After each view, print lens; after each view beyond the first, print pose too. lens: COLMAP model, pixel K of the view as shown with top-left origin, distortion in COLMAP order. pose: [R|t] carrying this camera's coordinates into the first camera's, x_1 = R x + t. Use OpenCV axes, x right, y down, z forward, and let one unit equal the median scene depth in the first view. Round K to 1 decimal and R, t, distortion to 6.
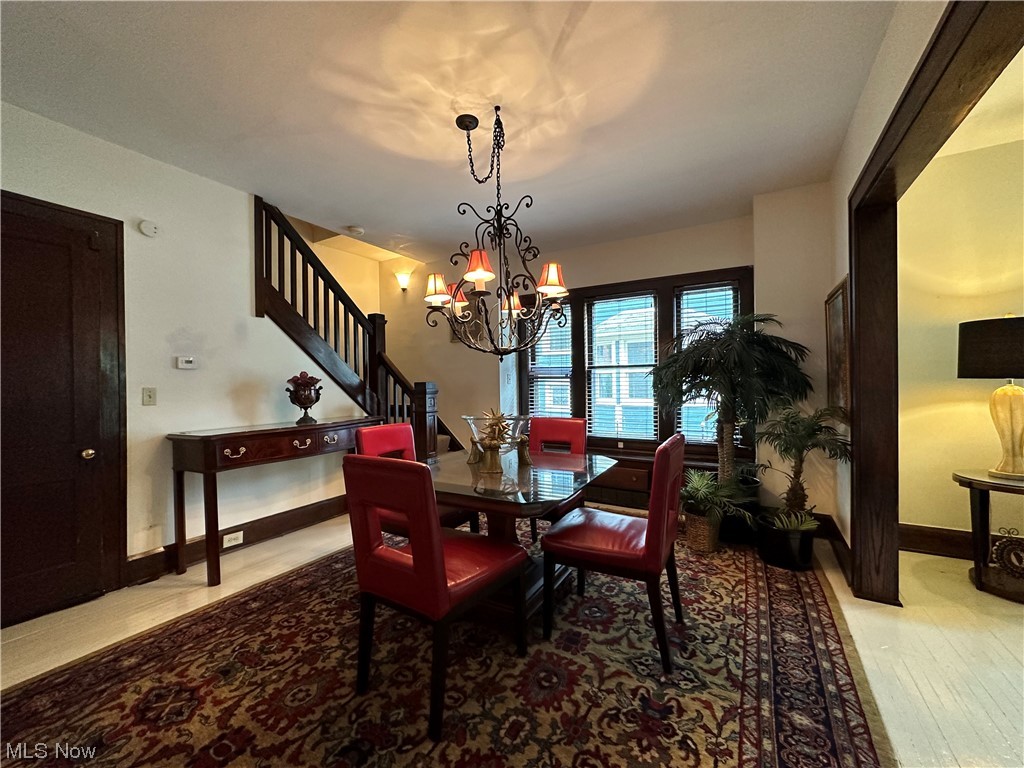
lens RADIAL K [[409.5, 0, 514.3], [0, 409.5, 381.3], [0, 0, 1]] dist [-0.000746, 0.000554]
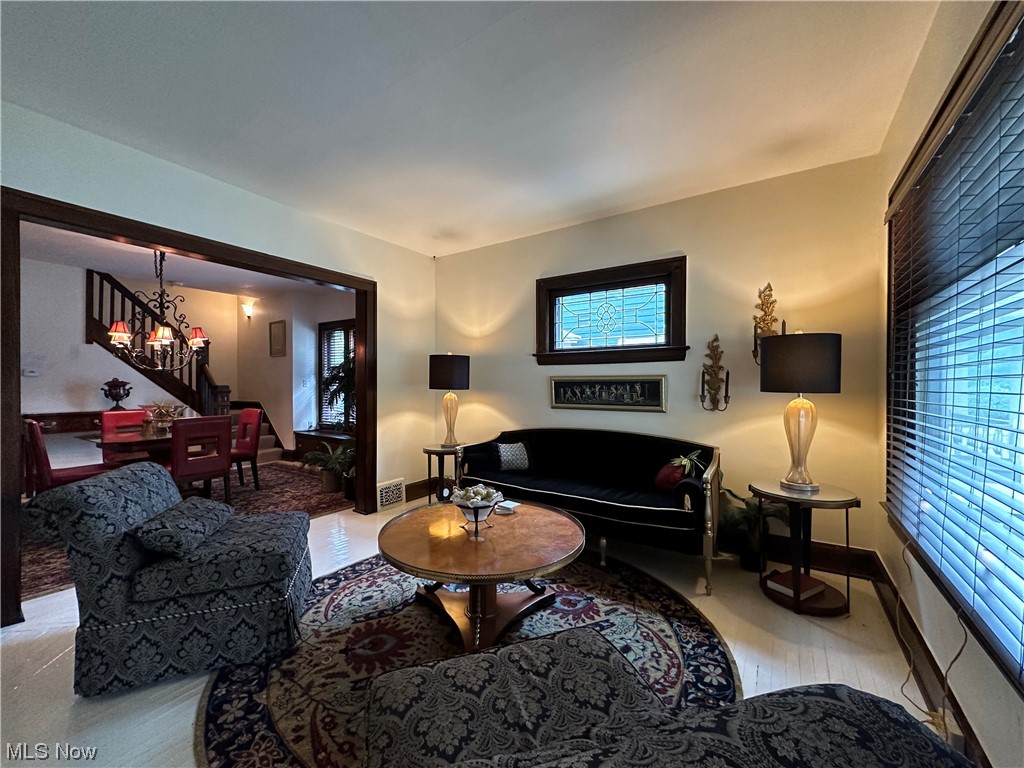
lens RADIAL K [[409.5, 0, 508.9], [0, 409.5, 386.2], [0, 0, 1]] dist [-0.000746, 0.000554]
pose [[0.998228, 0.014588, -0.057696, 1.124831], [-0.014117, 0.999864, 0.008563, -0.026980], [0.057813, -0.007734, 0.998297, -0.511781]]
